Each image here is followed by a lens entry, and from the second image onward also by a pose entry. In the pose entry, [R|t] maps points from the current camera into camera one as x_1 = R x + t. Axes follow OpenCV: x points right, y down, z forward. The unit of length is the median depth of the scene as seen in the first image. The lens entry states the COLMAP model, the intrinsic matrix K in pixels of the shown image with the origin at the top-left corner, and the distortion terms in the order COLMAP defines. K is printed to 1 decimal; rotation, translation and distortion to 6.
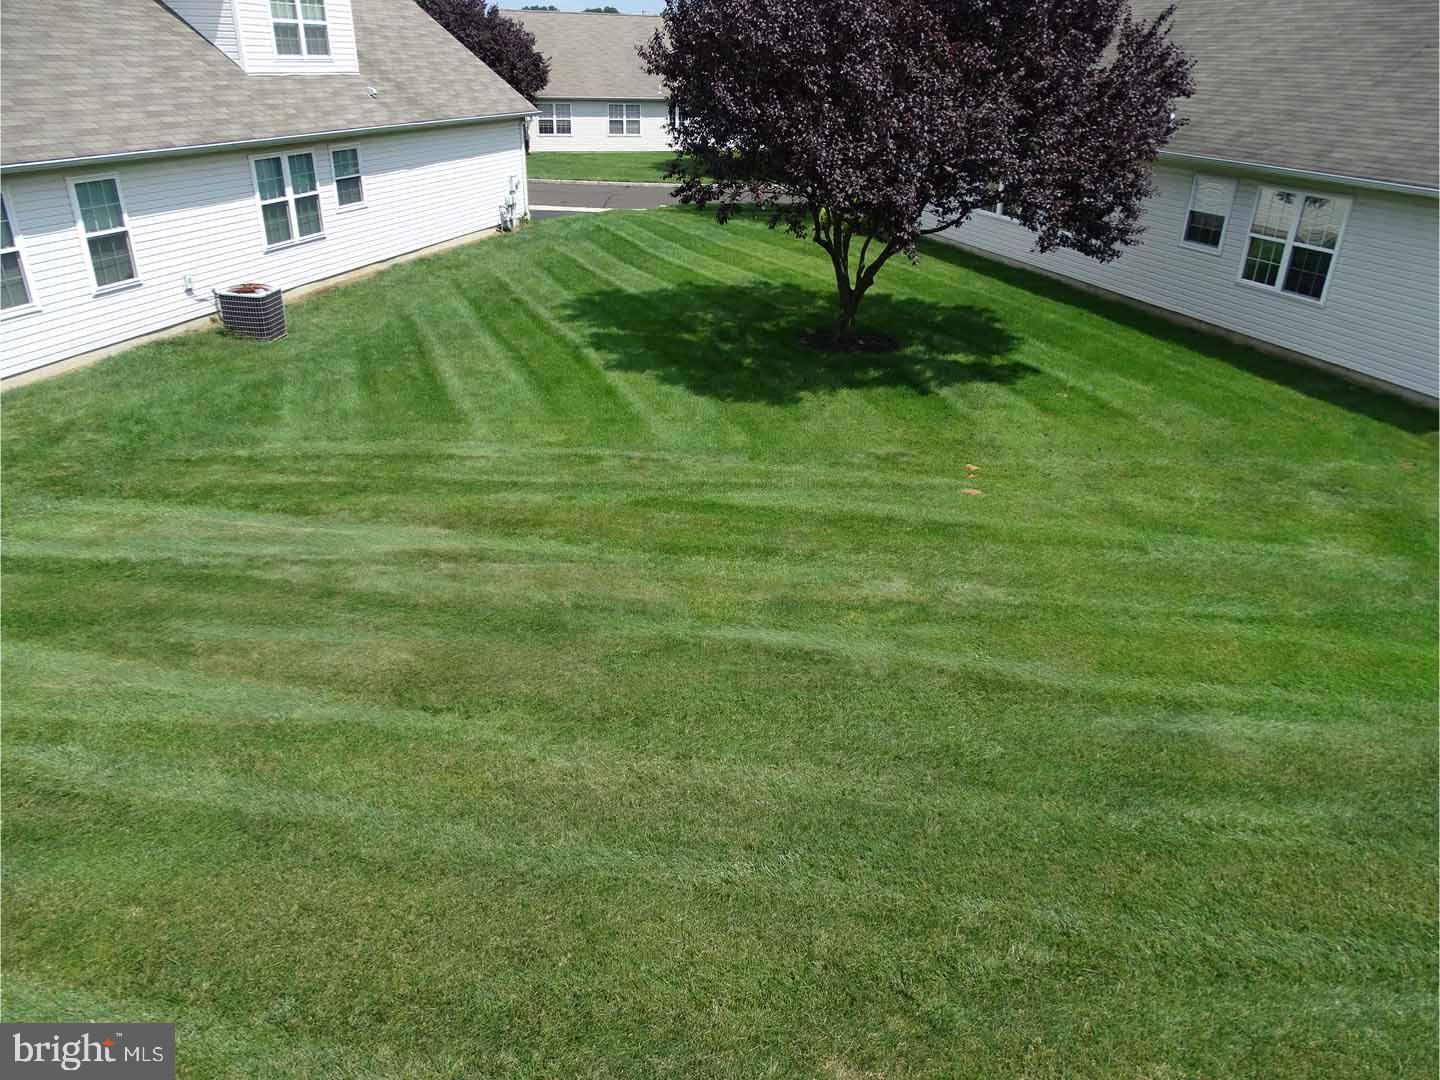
lens RADIAL K [[1028.7, 0, 717.9], [0, 1028.7, 535.1], [0, 0, 1]] dist [0.008224, -0.005927]
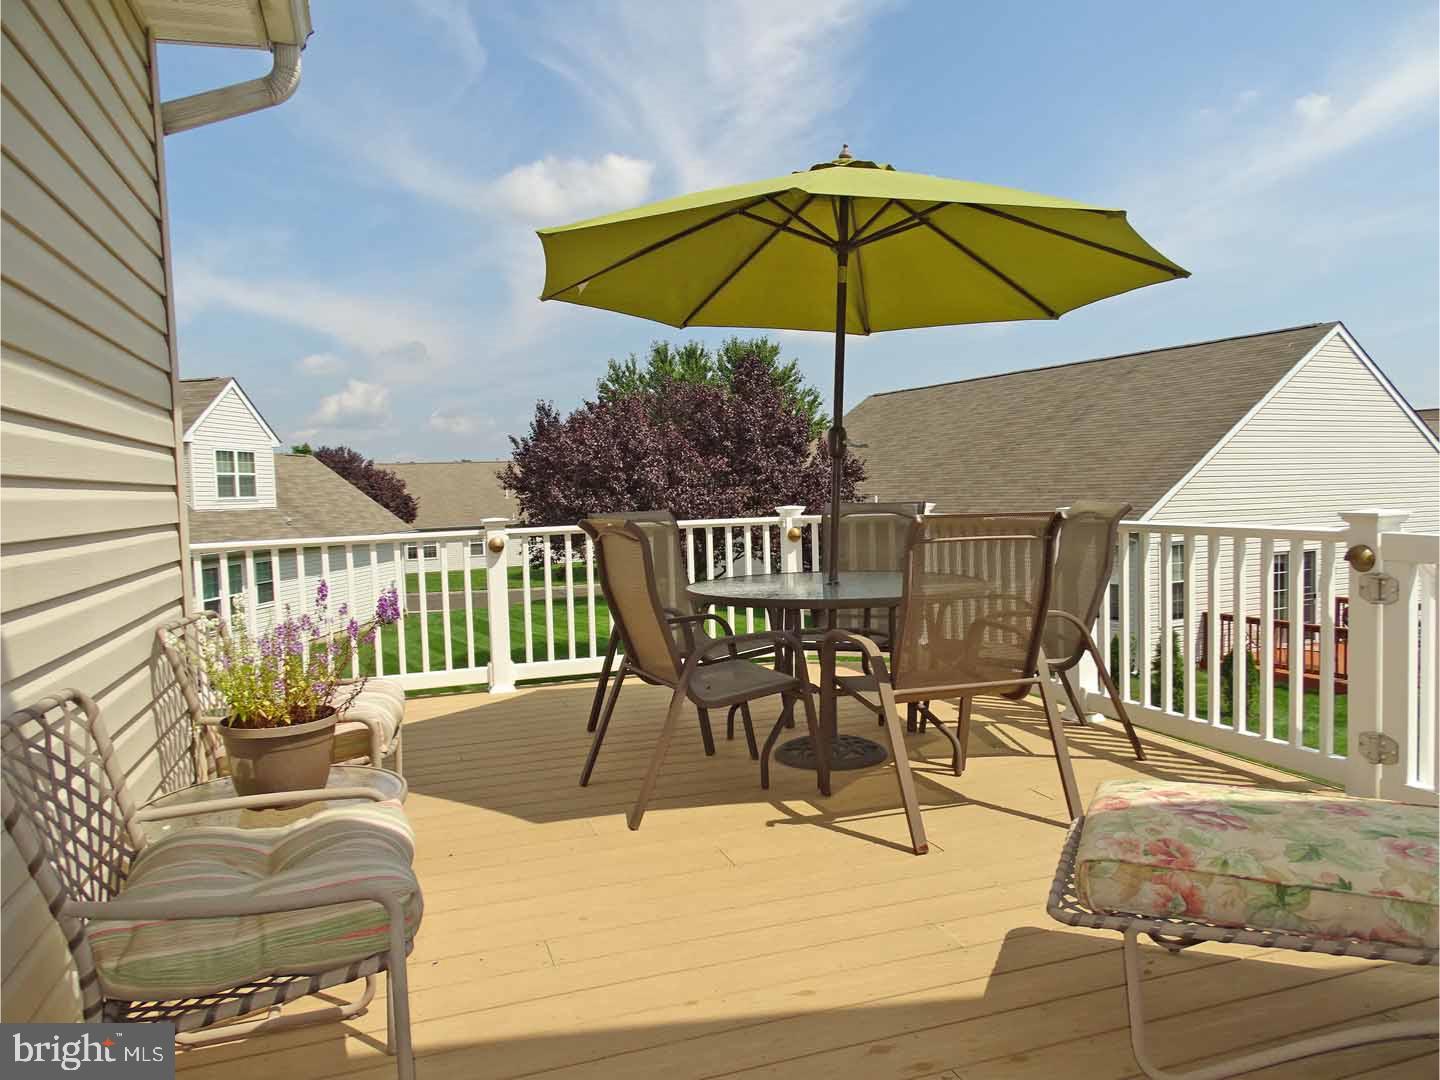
lens RADIAL K [[1028.7, 0, 716.8], [0, 1028.7, 547.5], [0, 0, 1]] dist [0.008224, -0.005927]
pose [[0.987645, -0.067528, 0.141412, 0.013398], [0.115280, 0.924341, -0.363737, 0.151764], [-0.106151, 0.375545, 0.920705, -0.266359]]
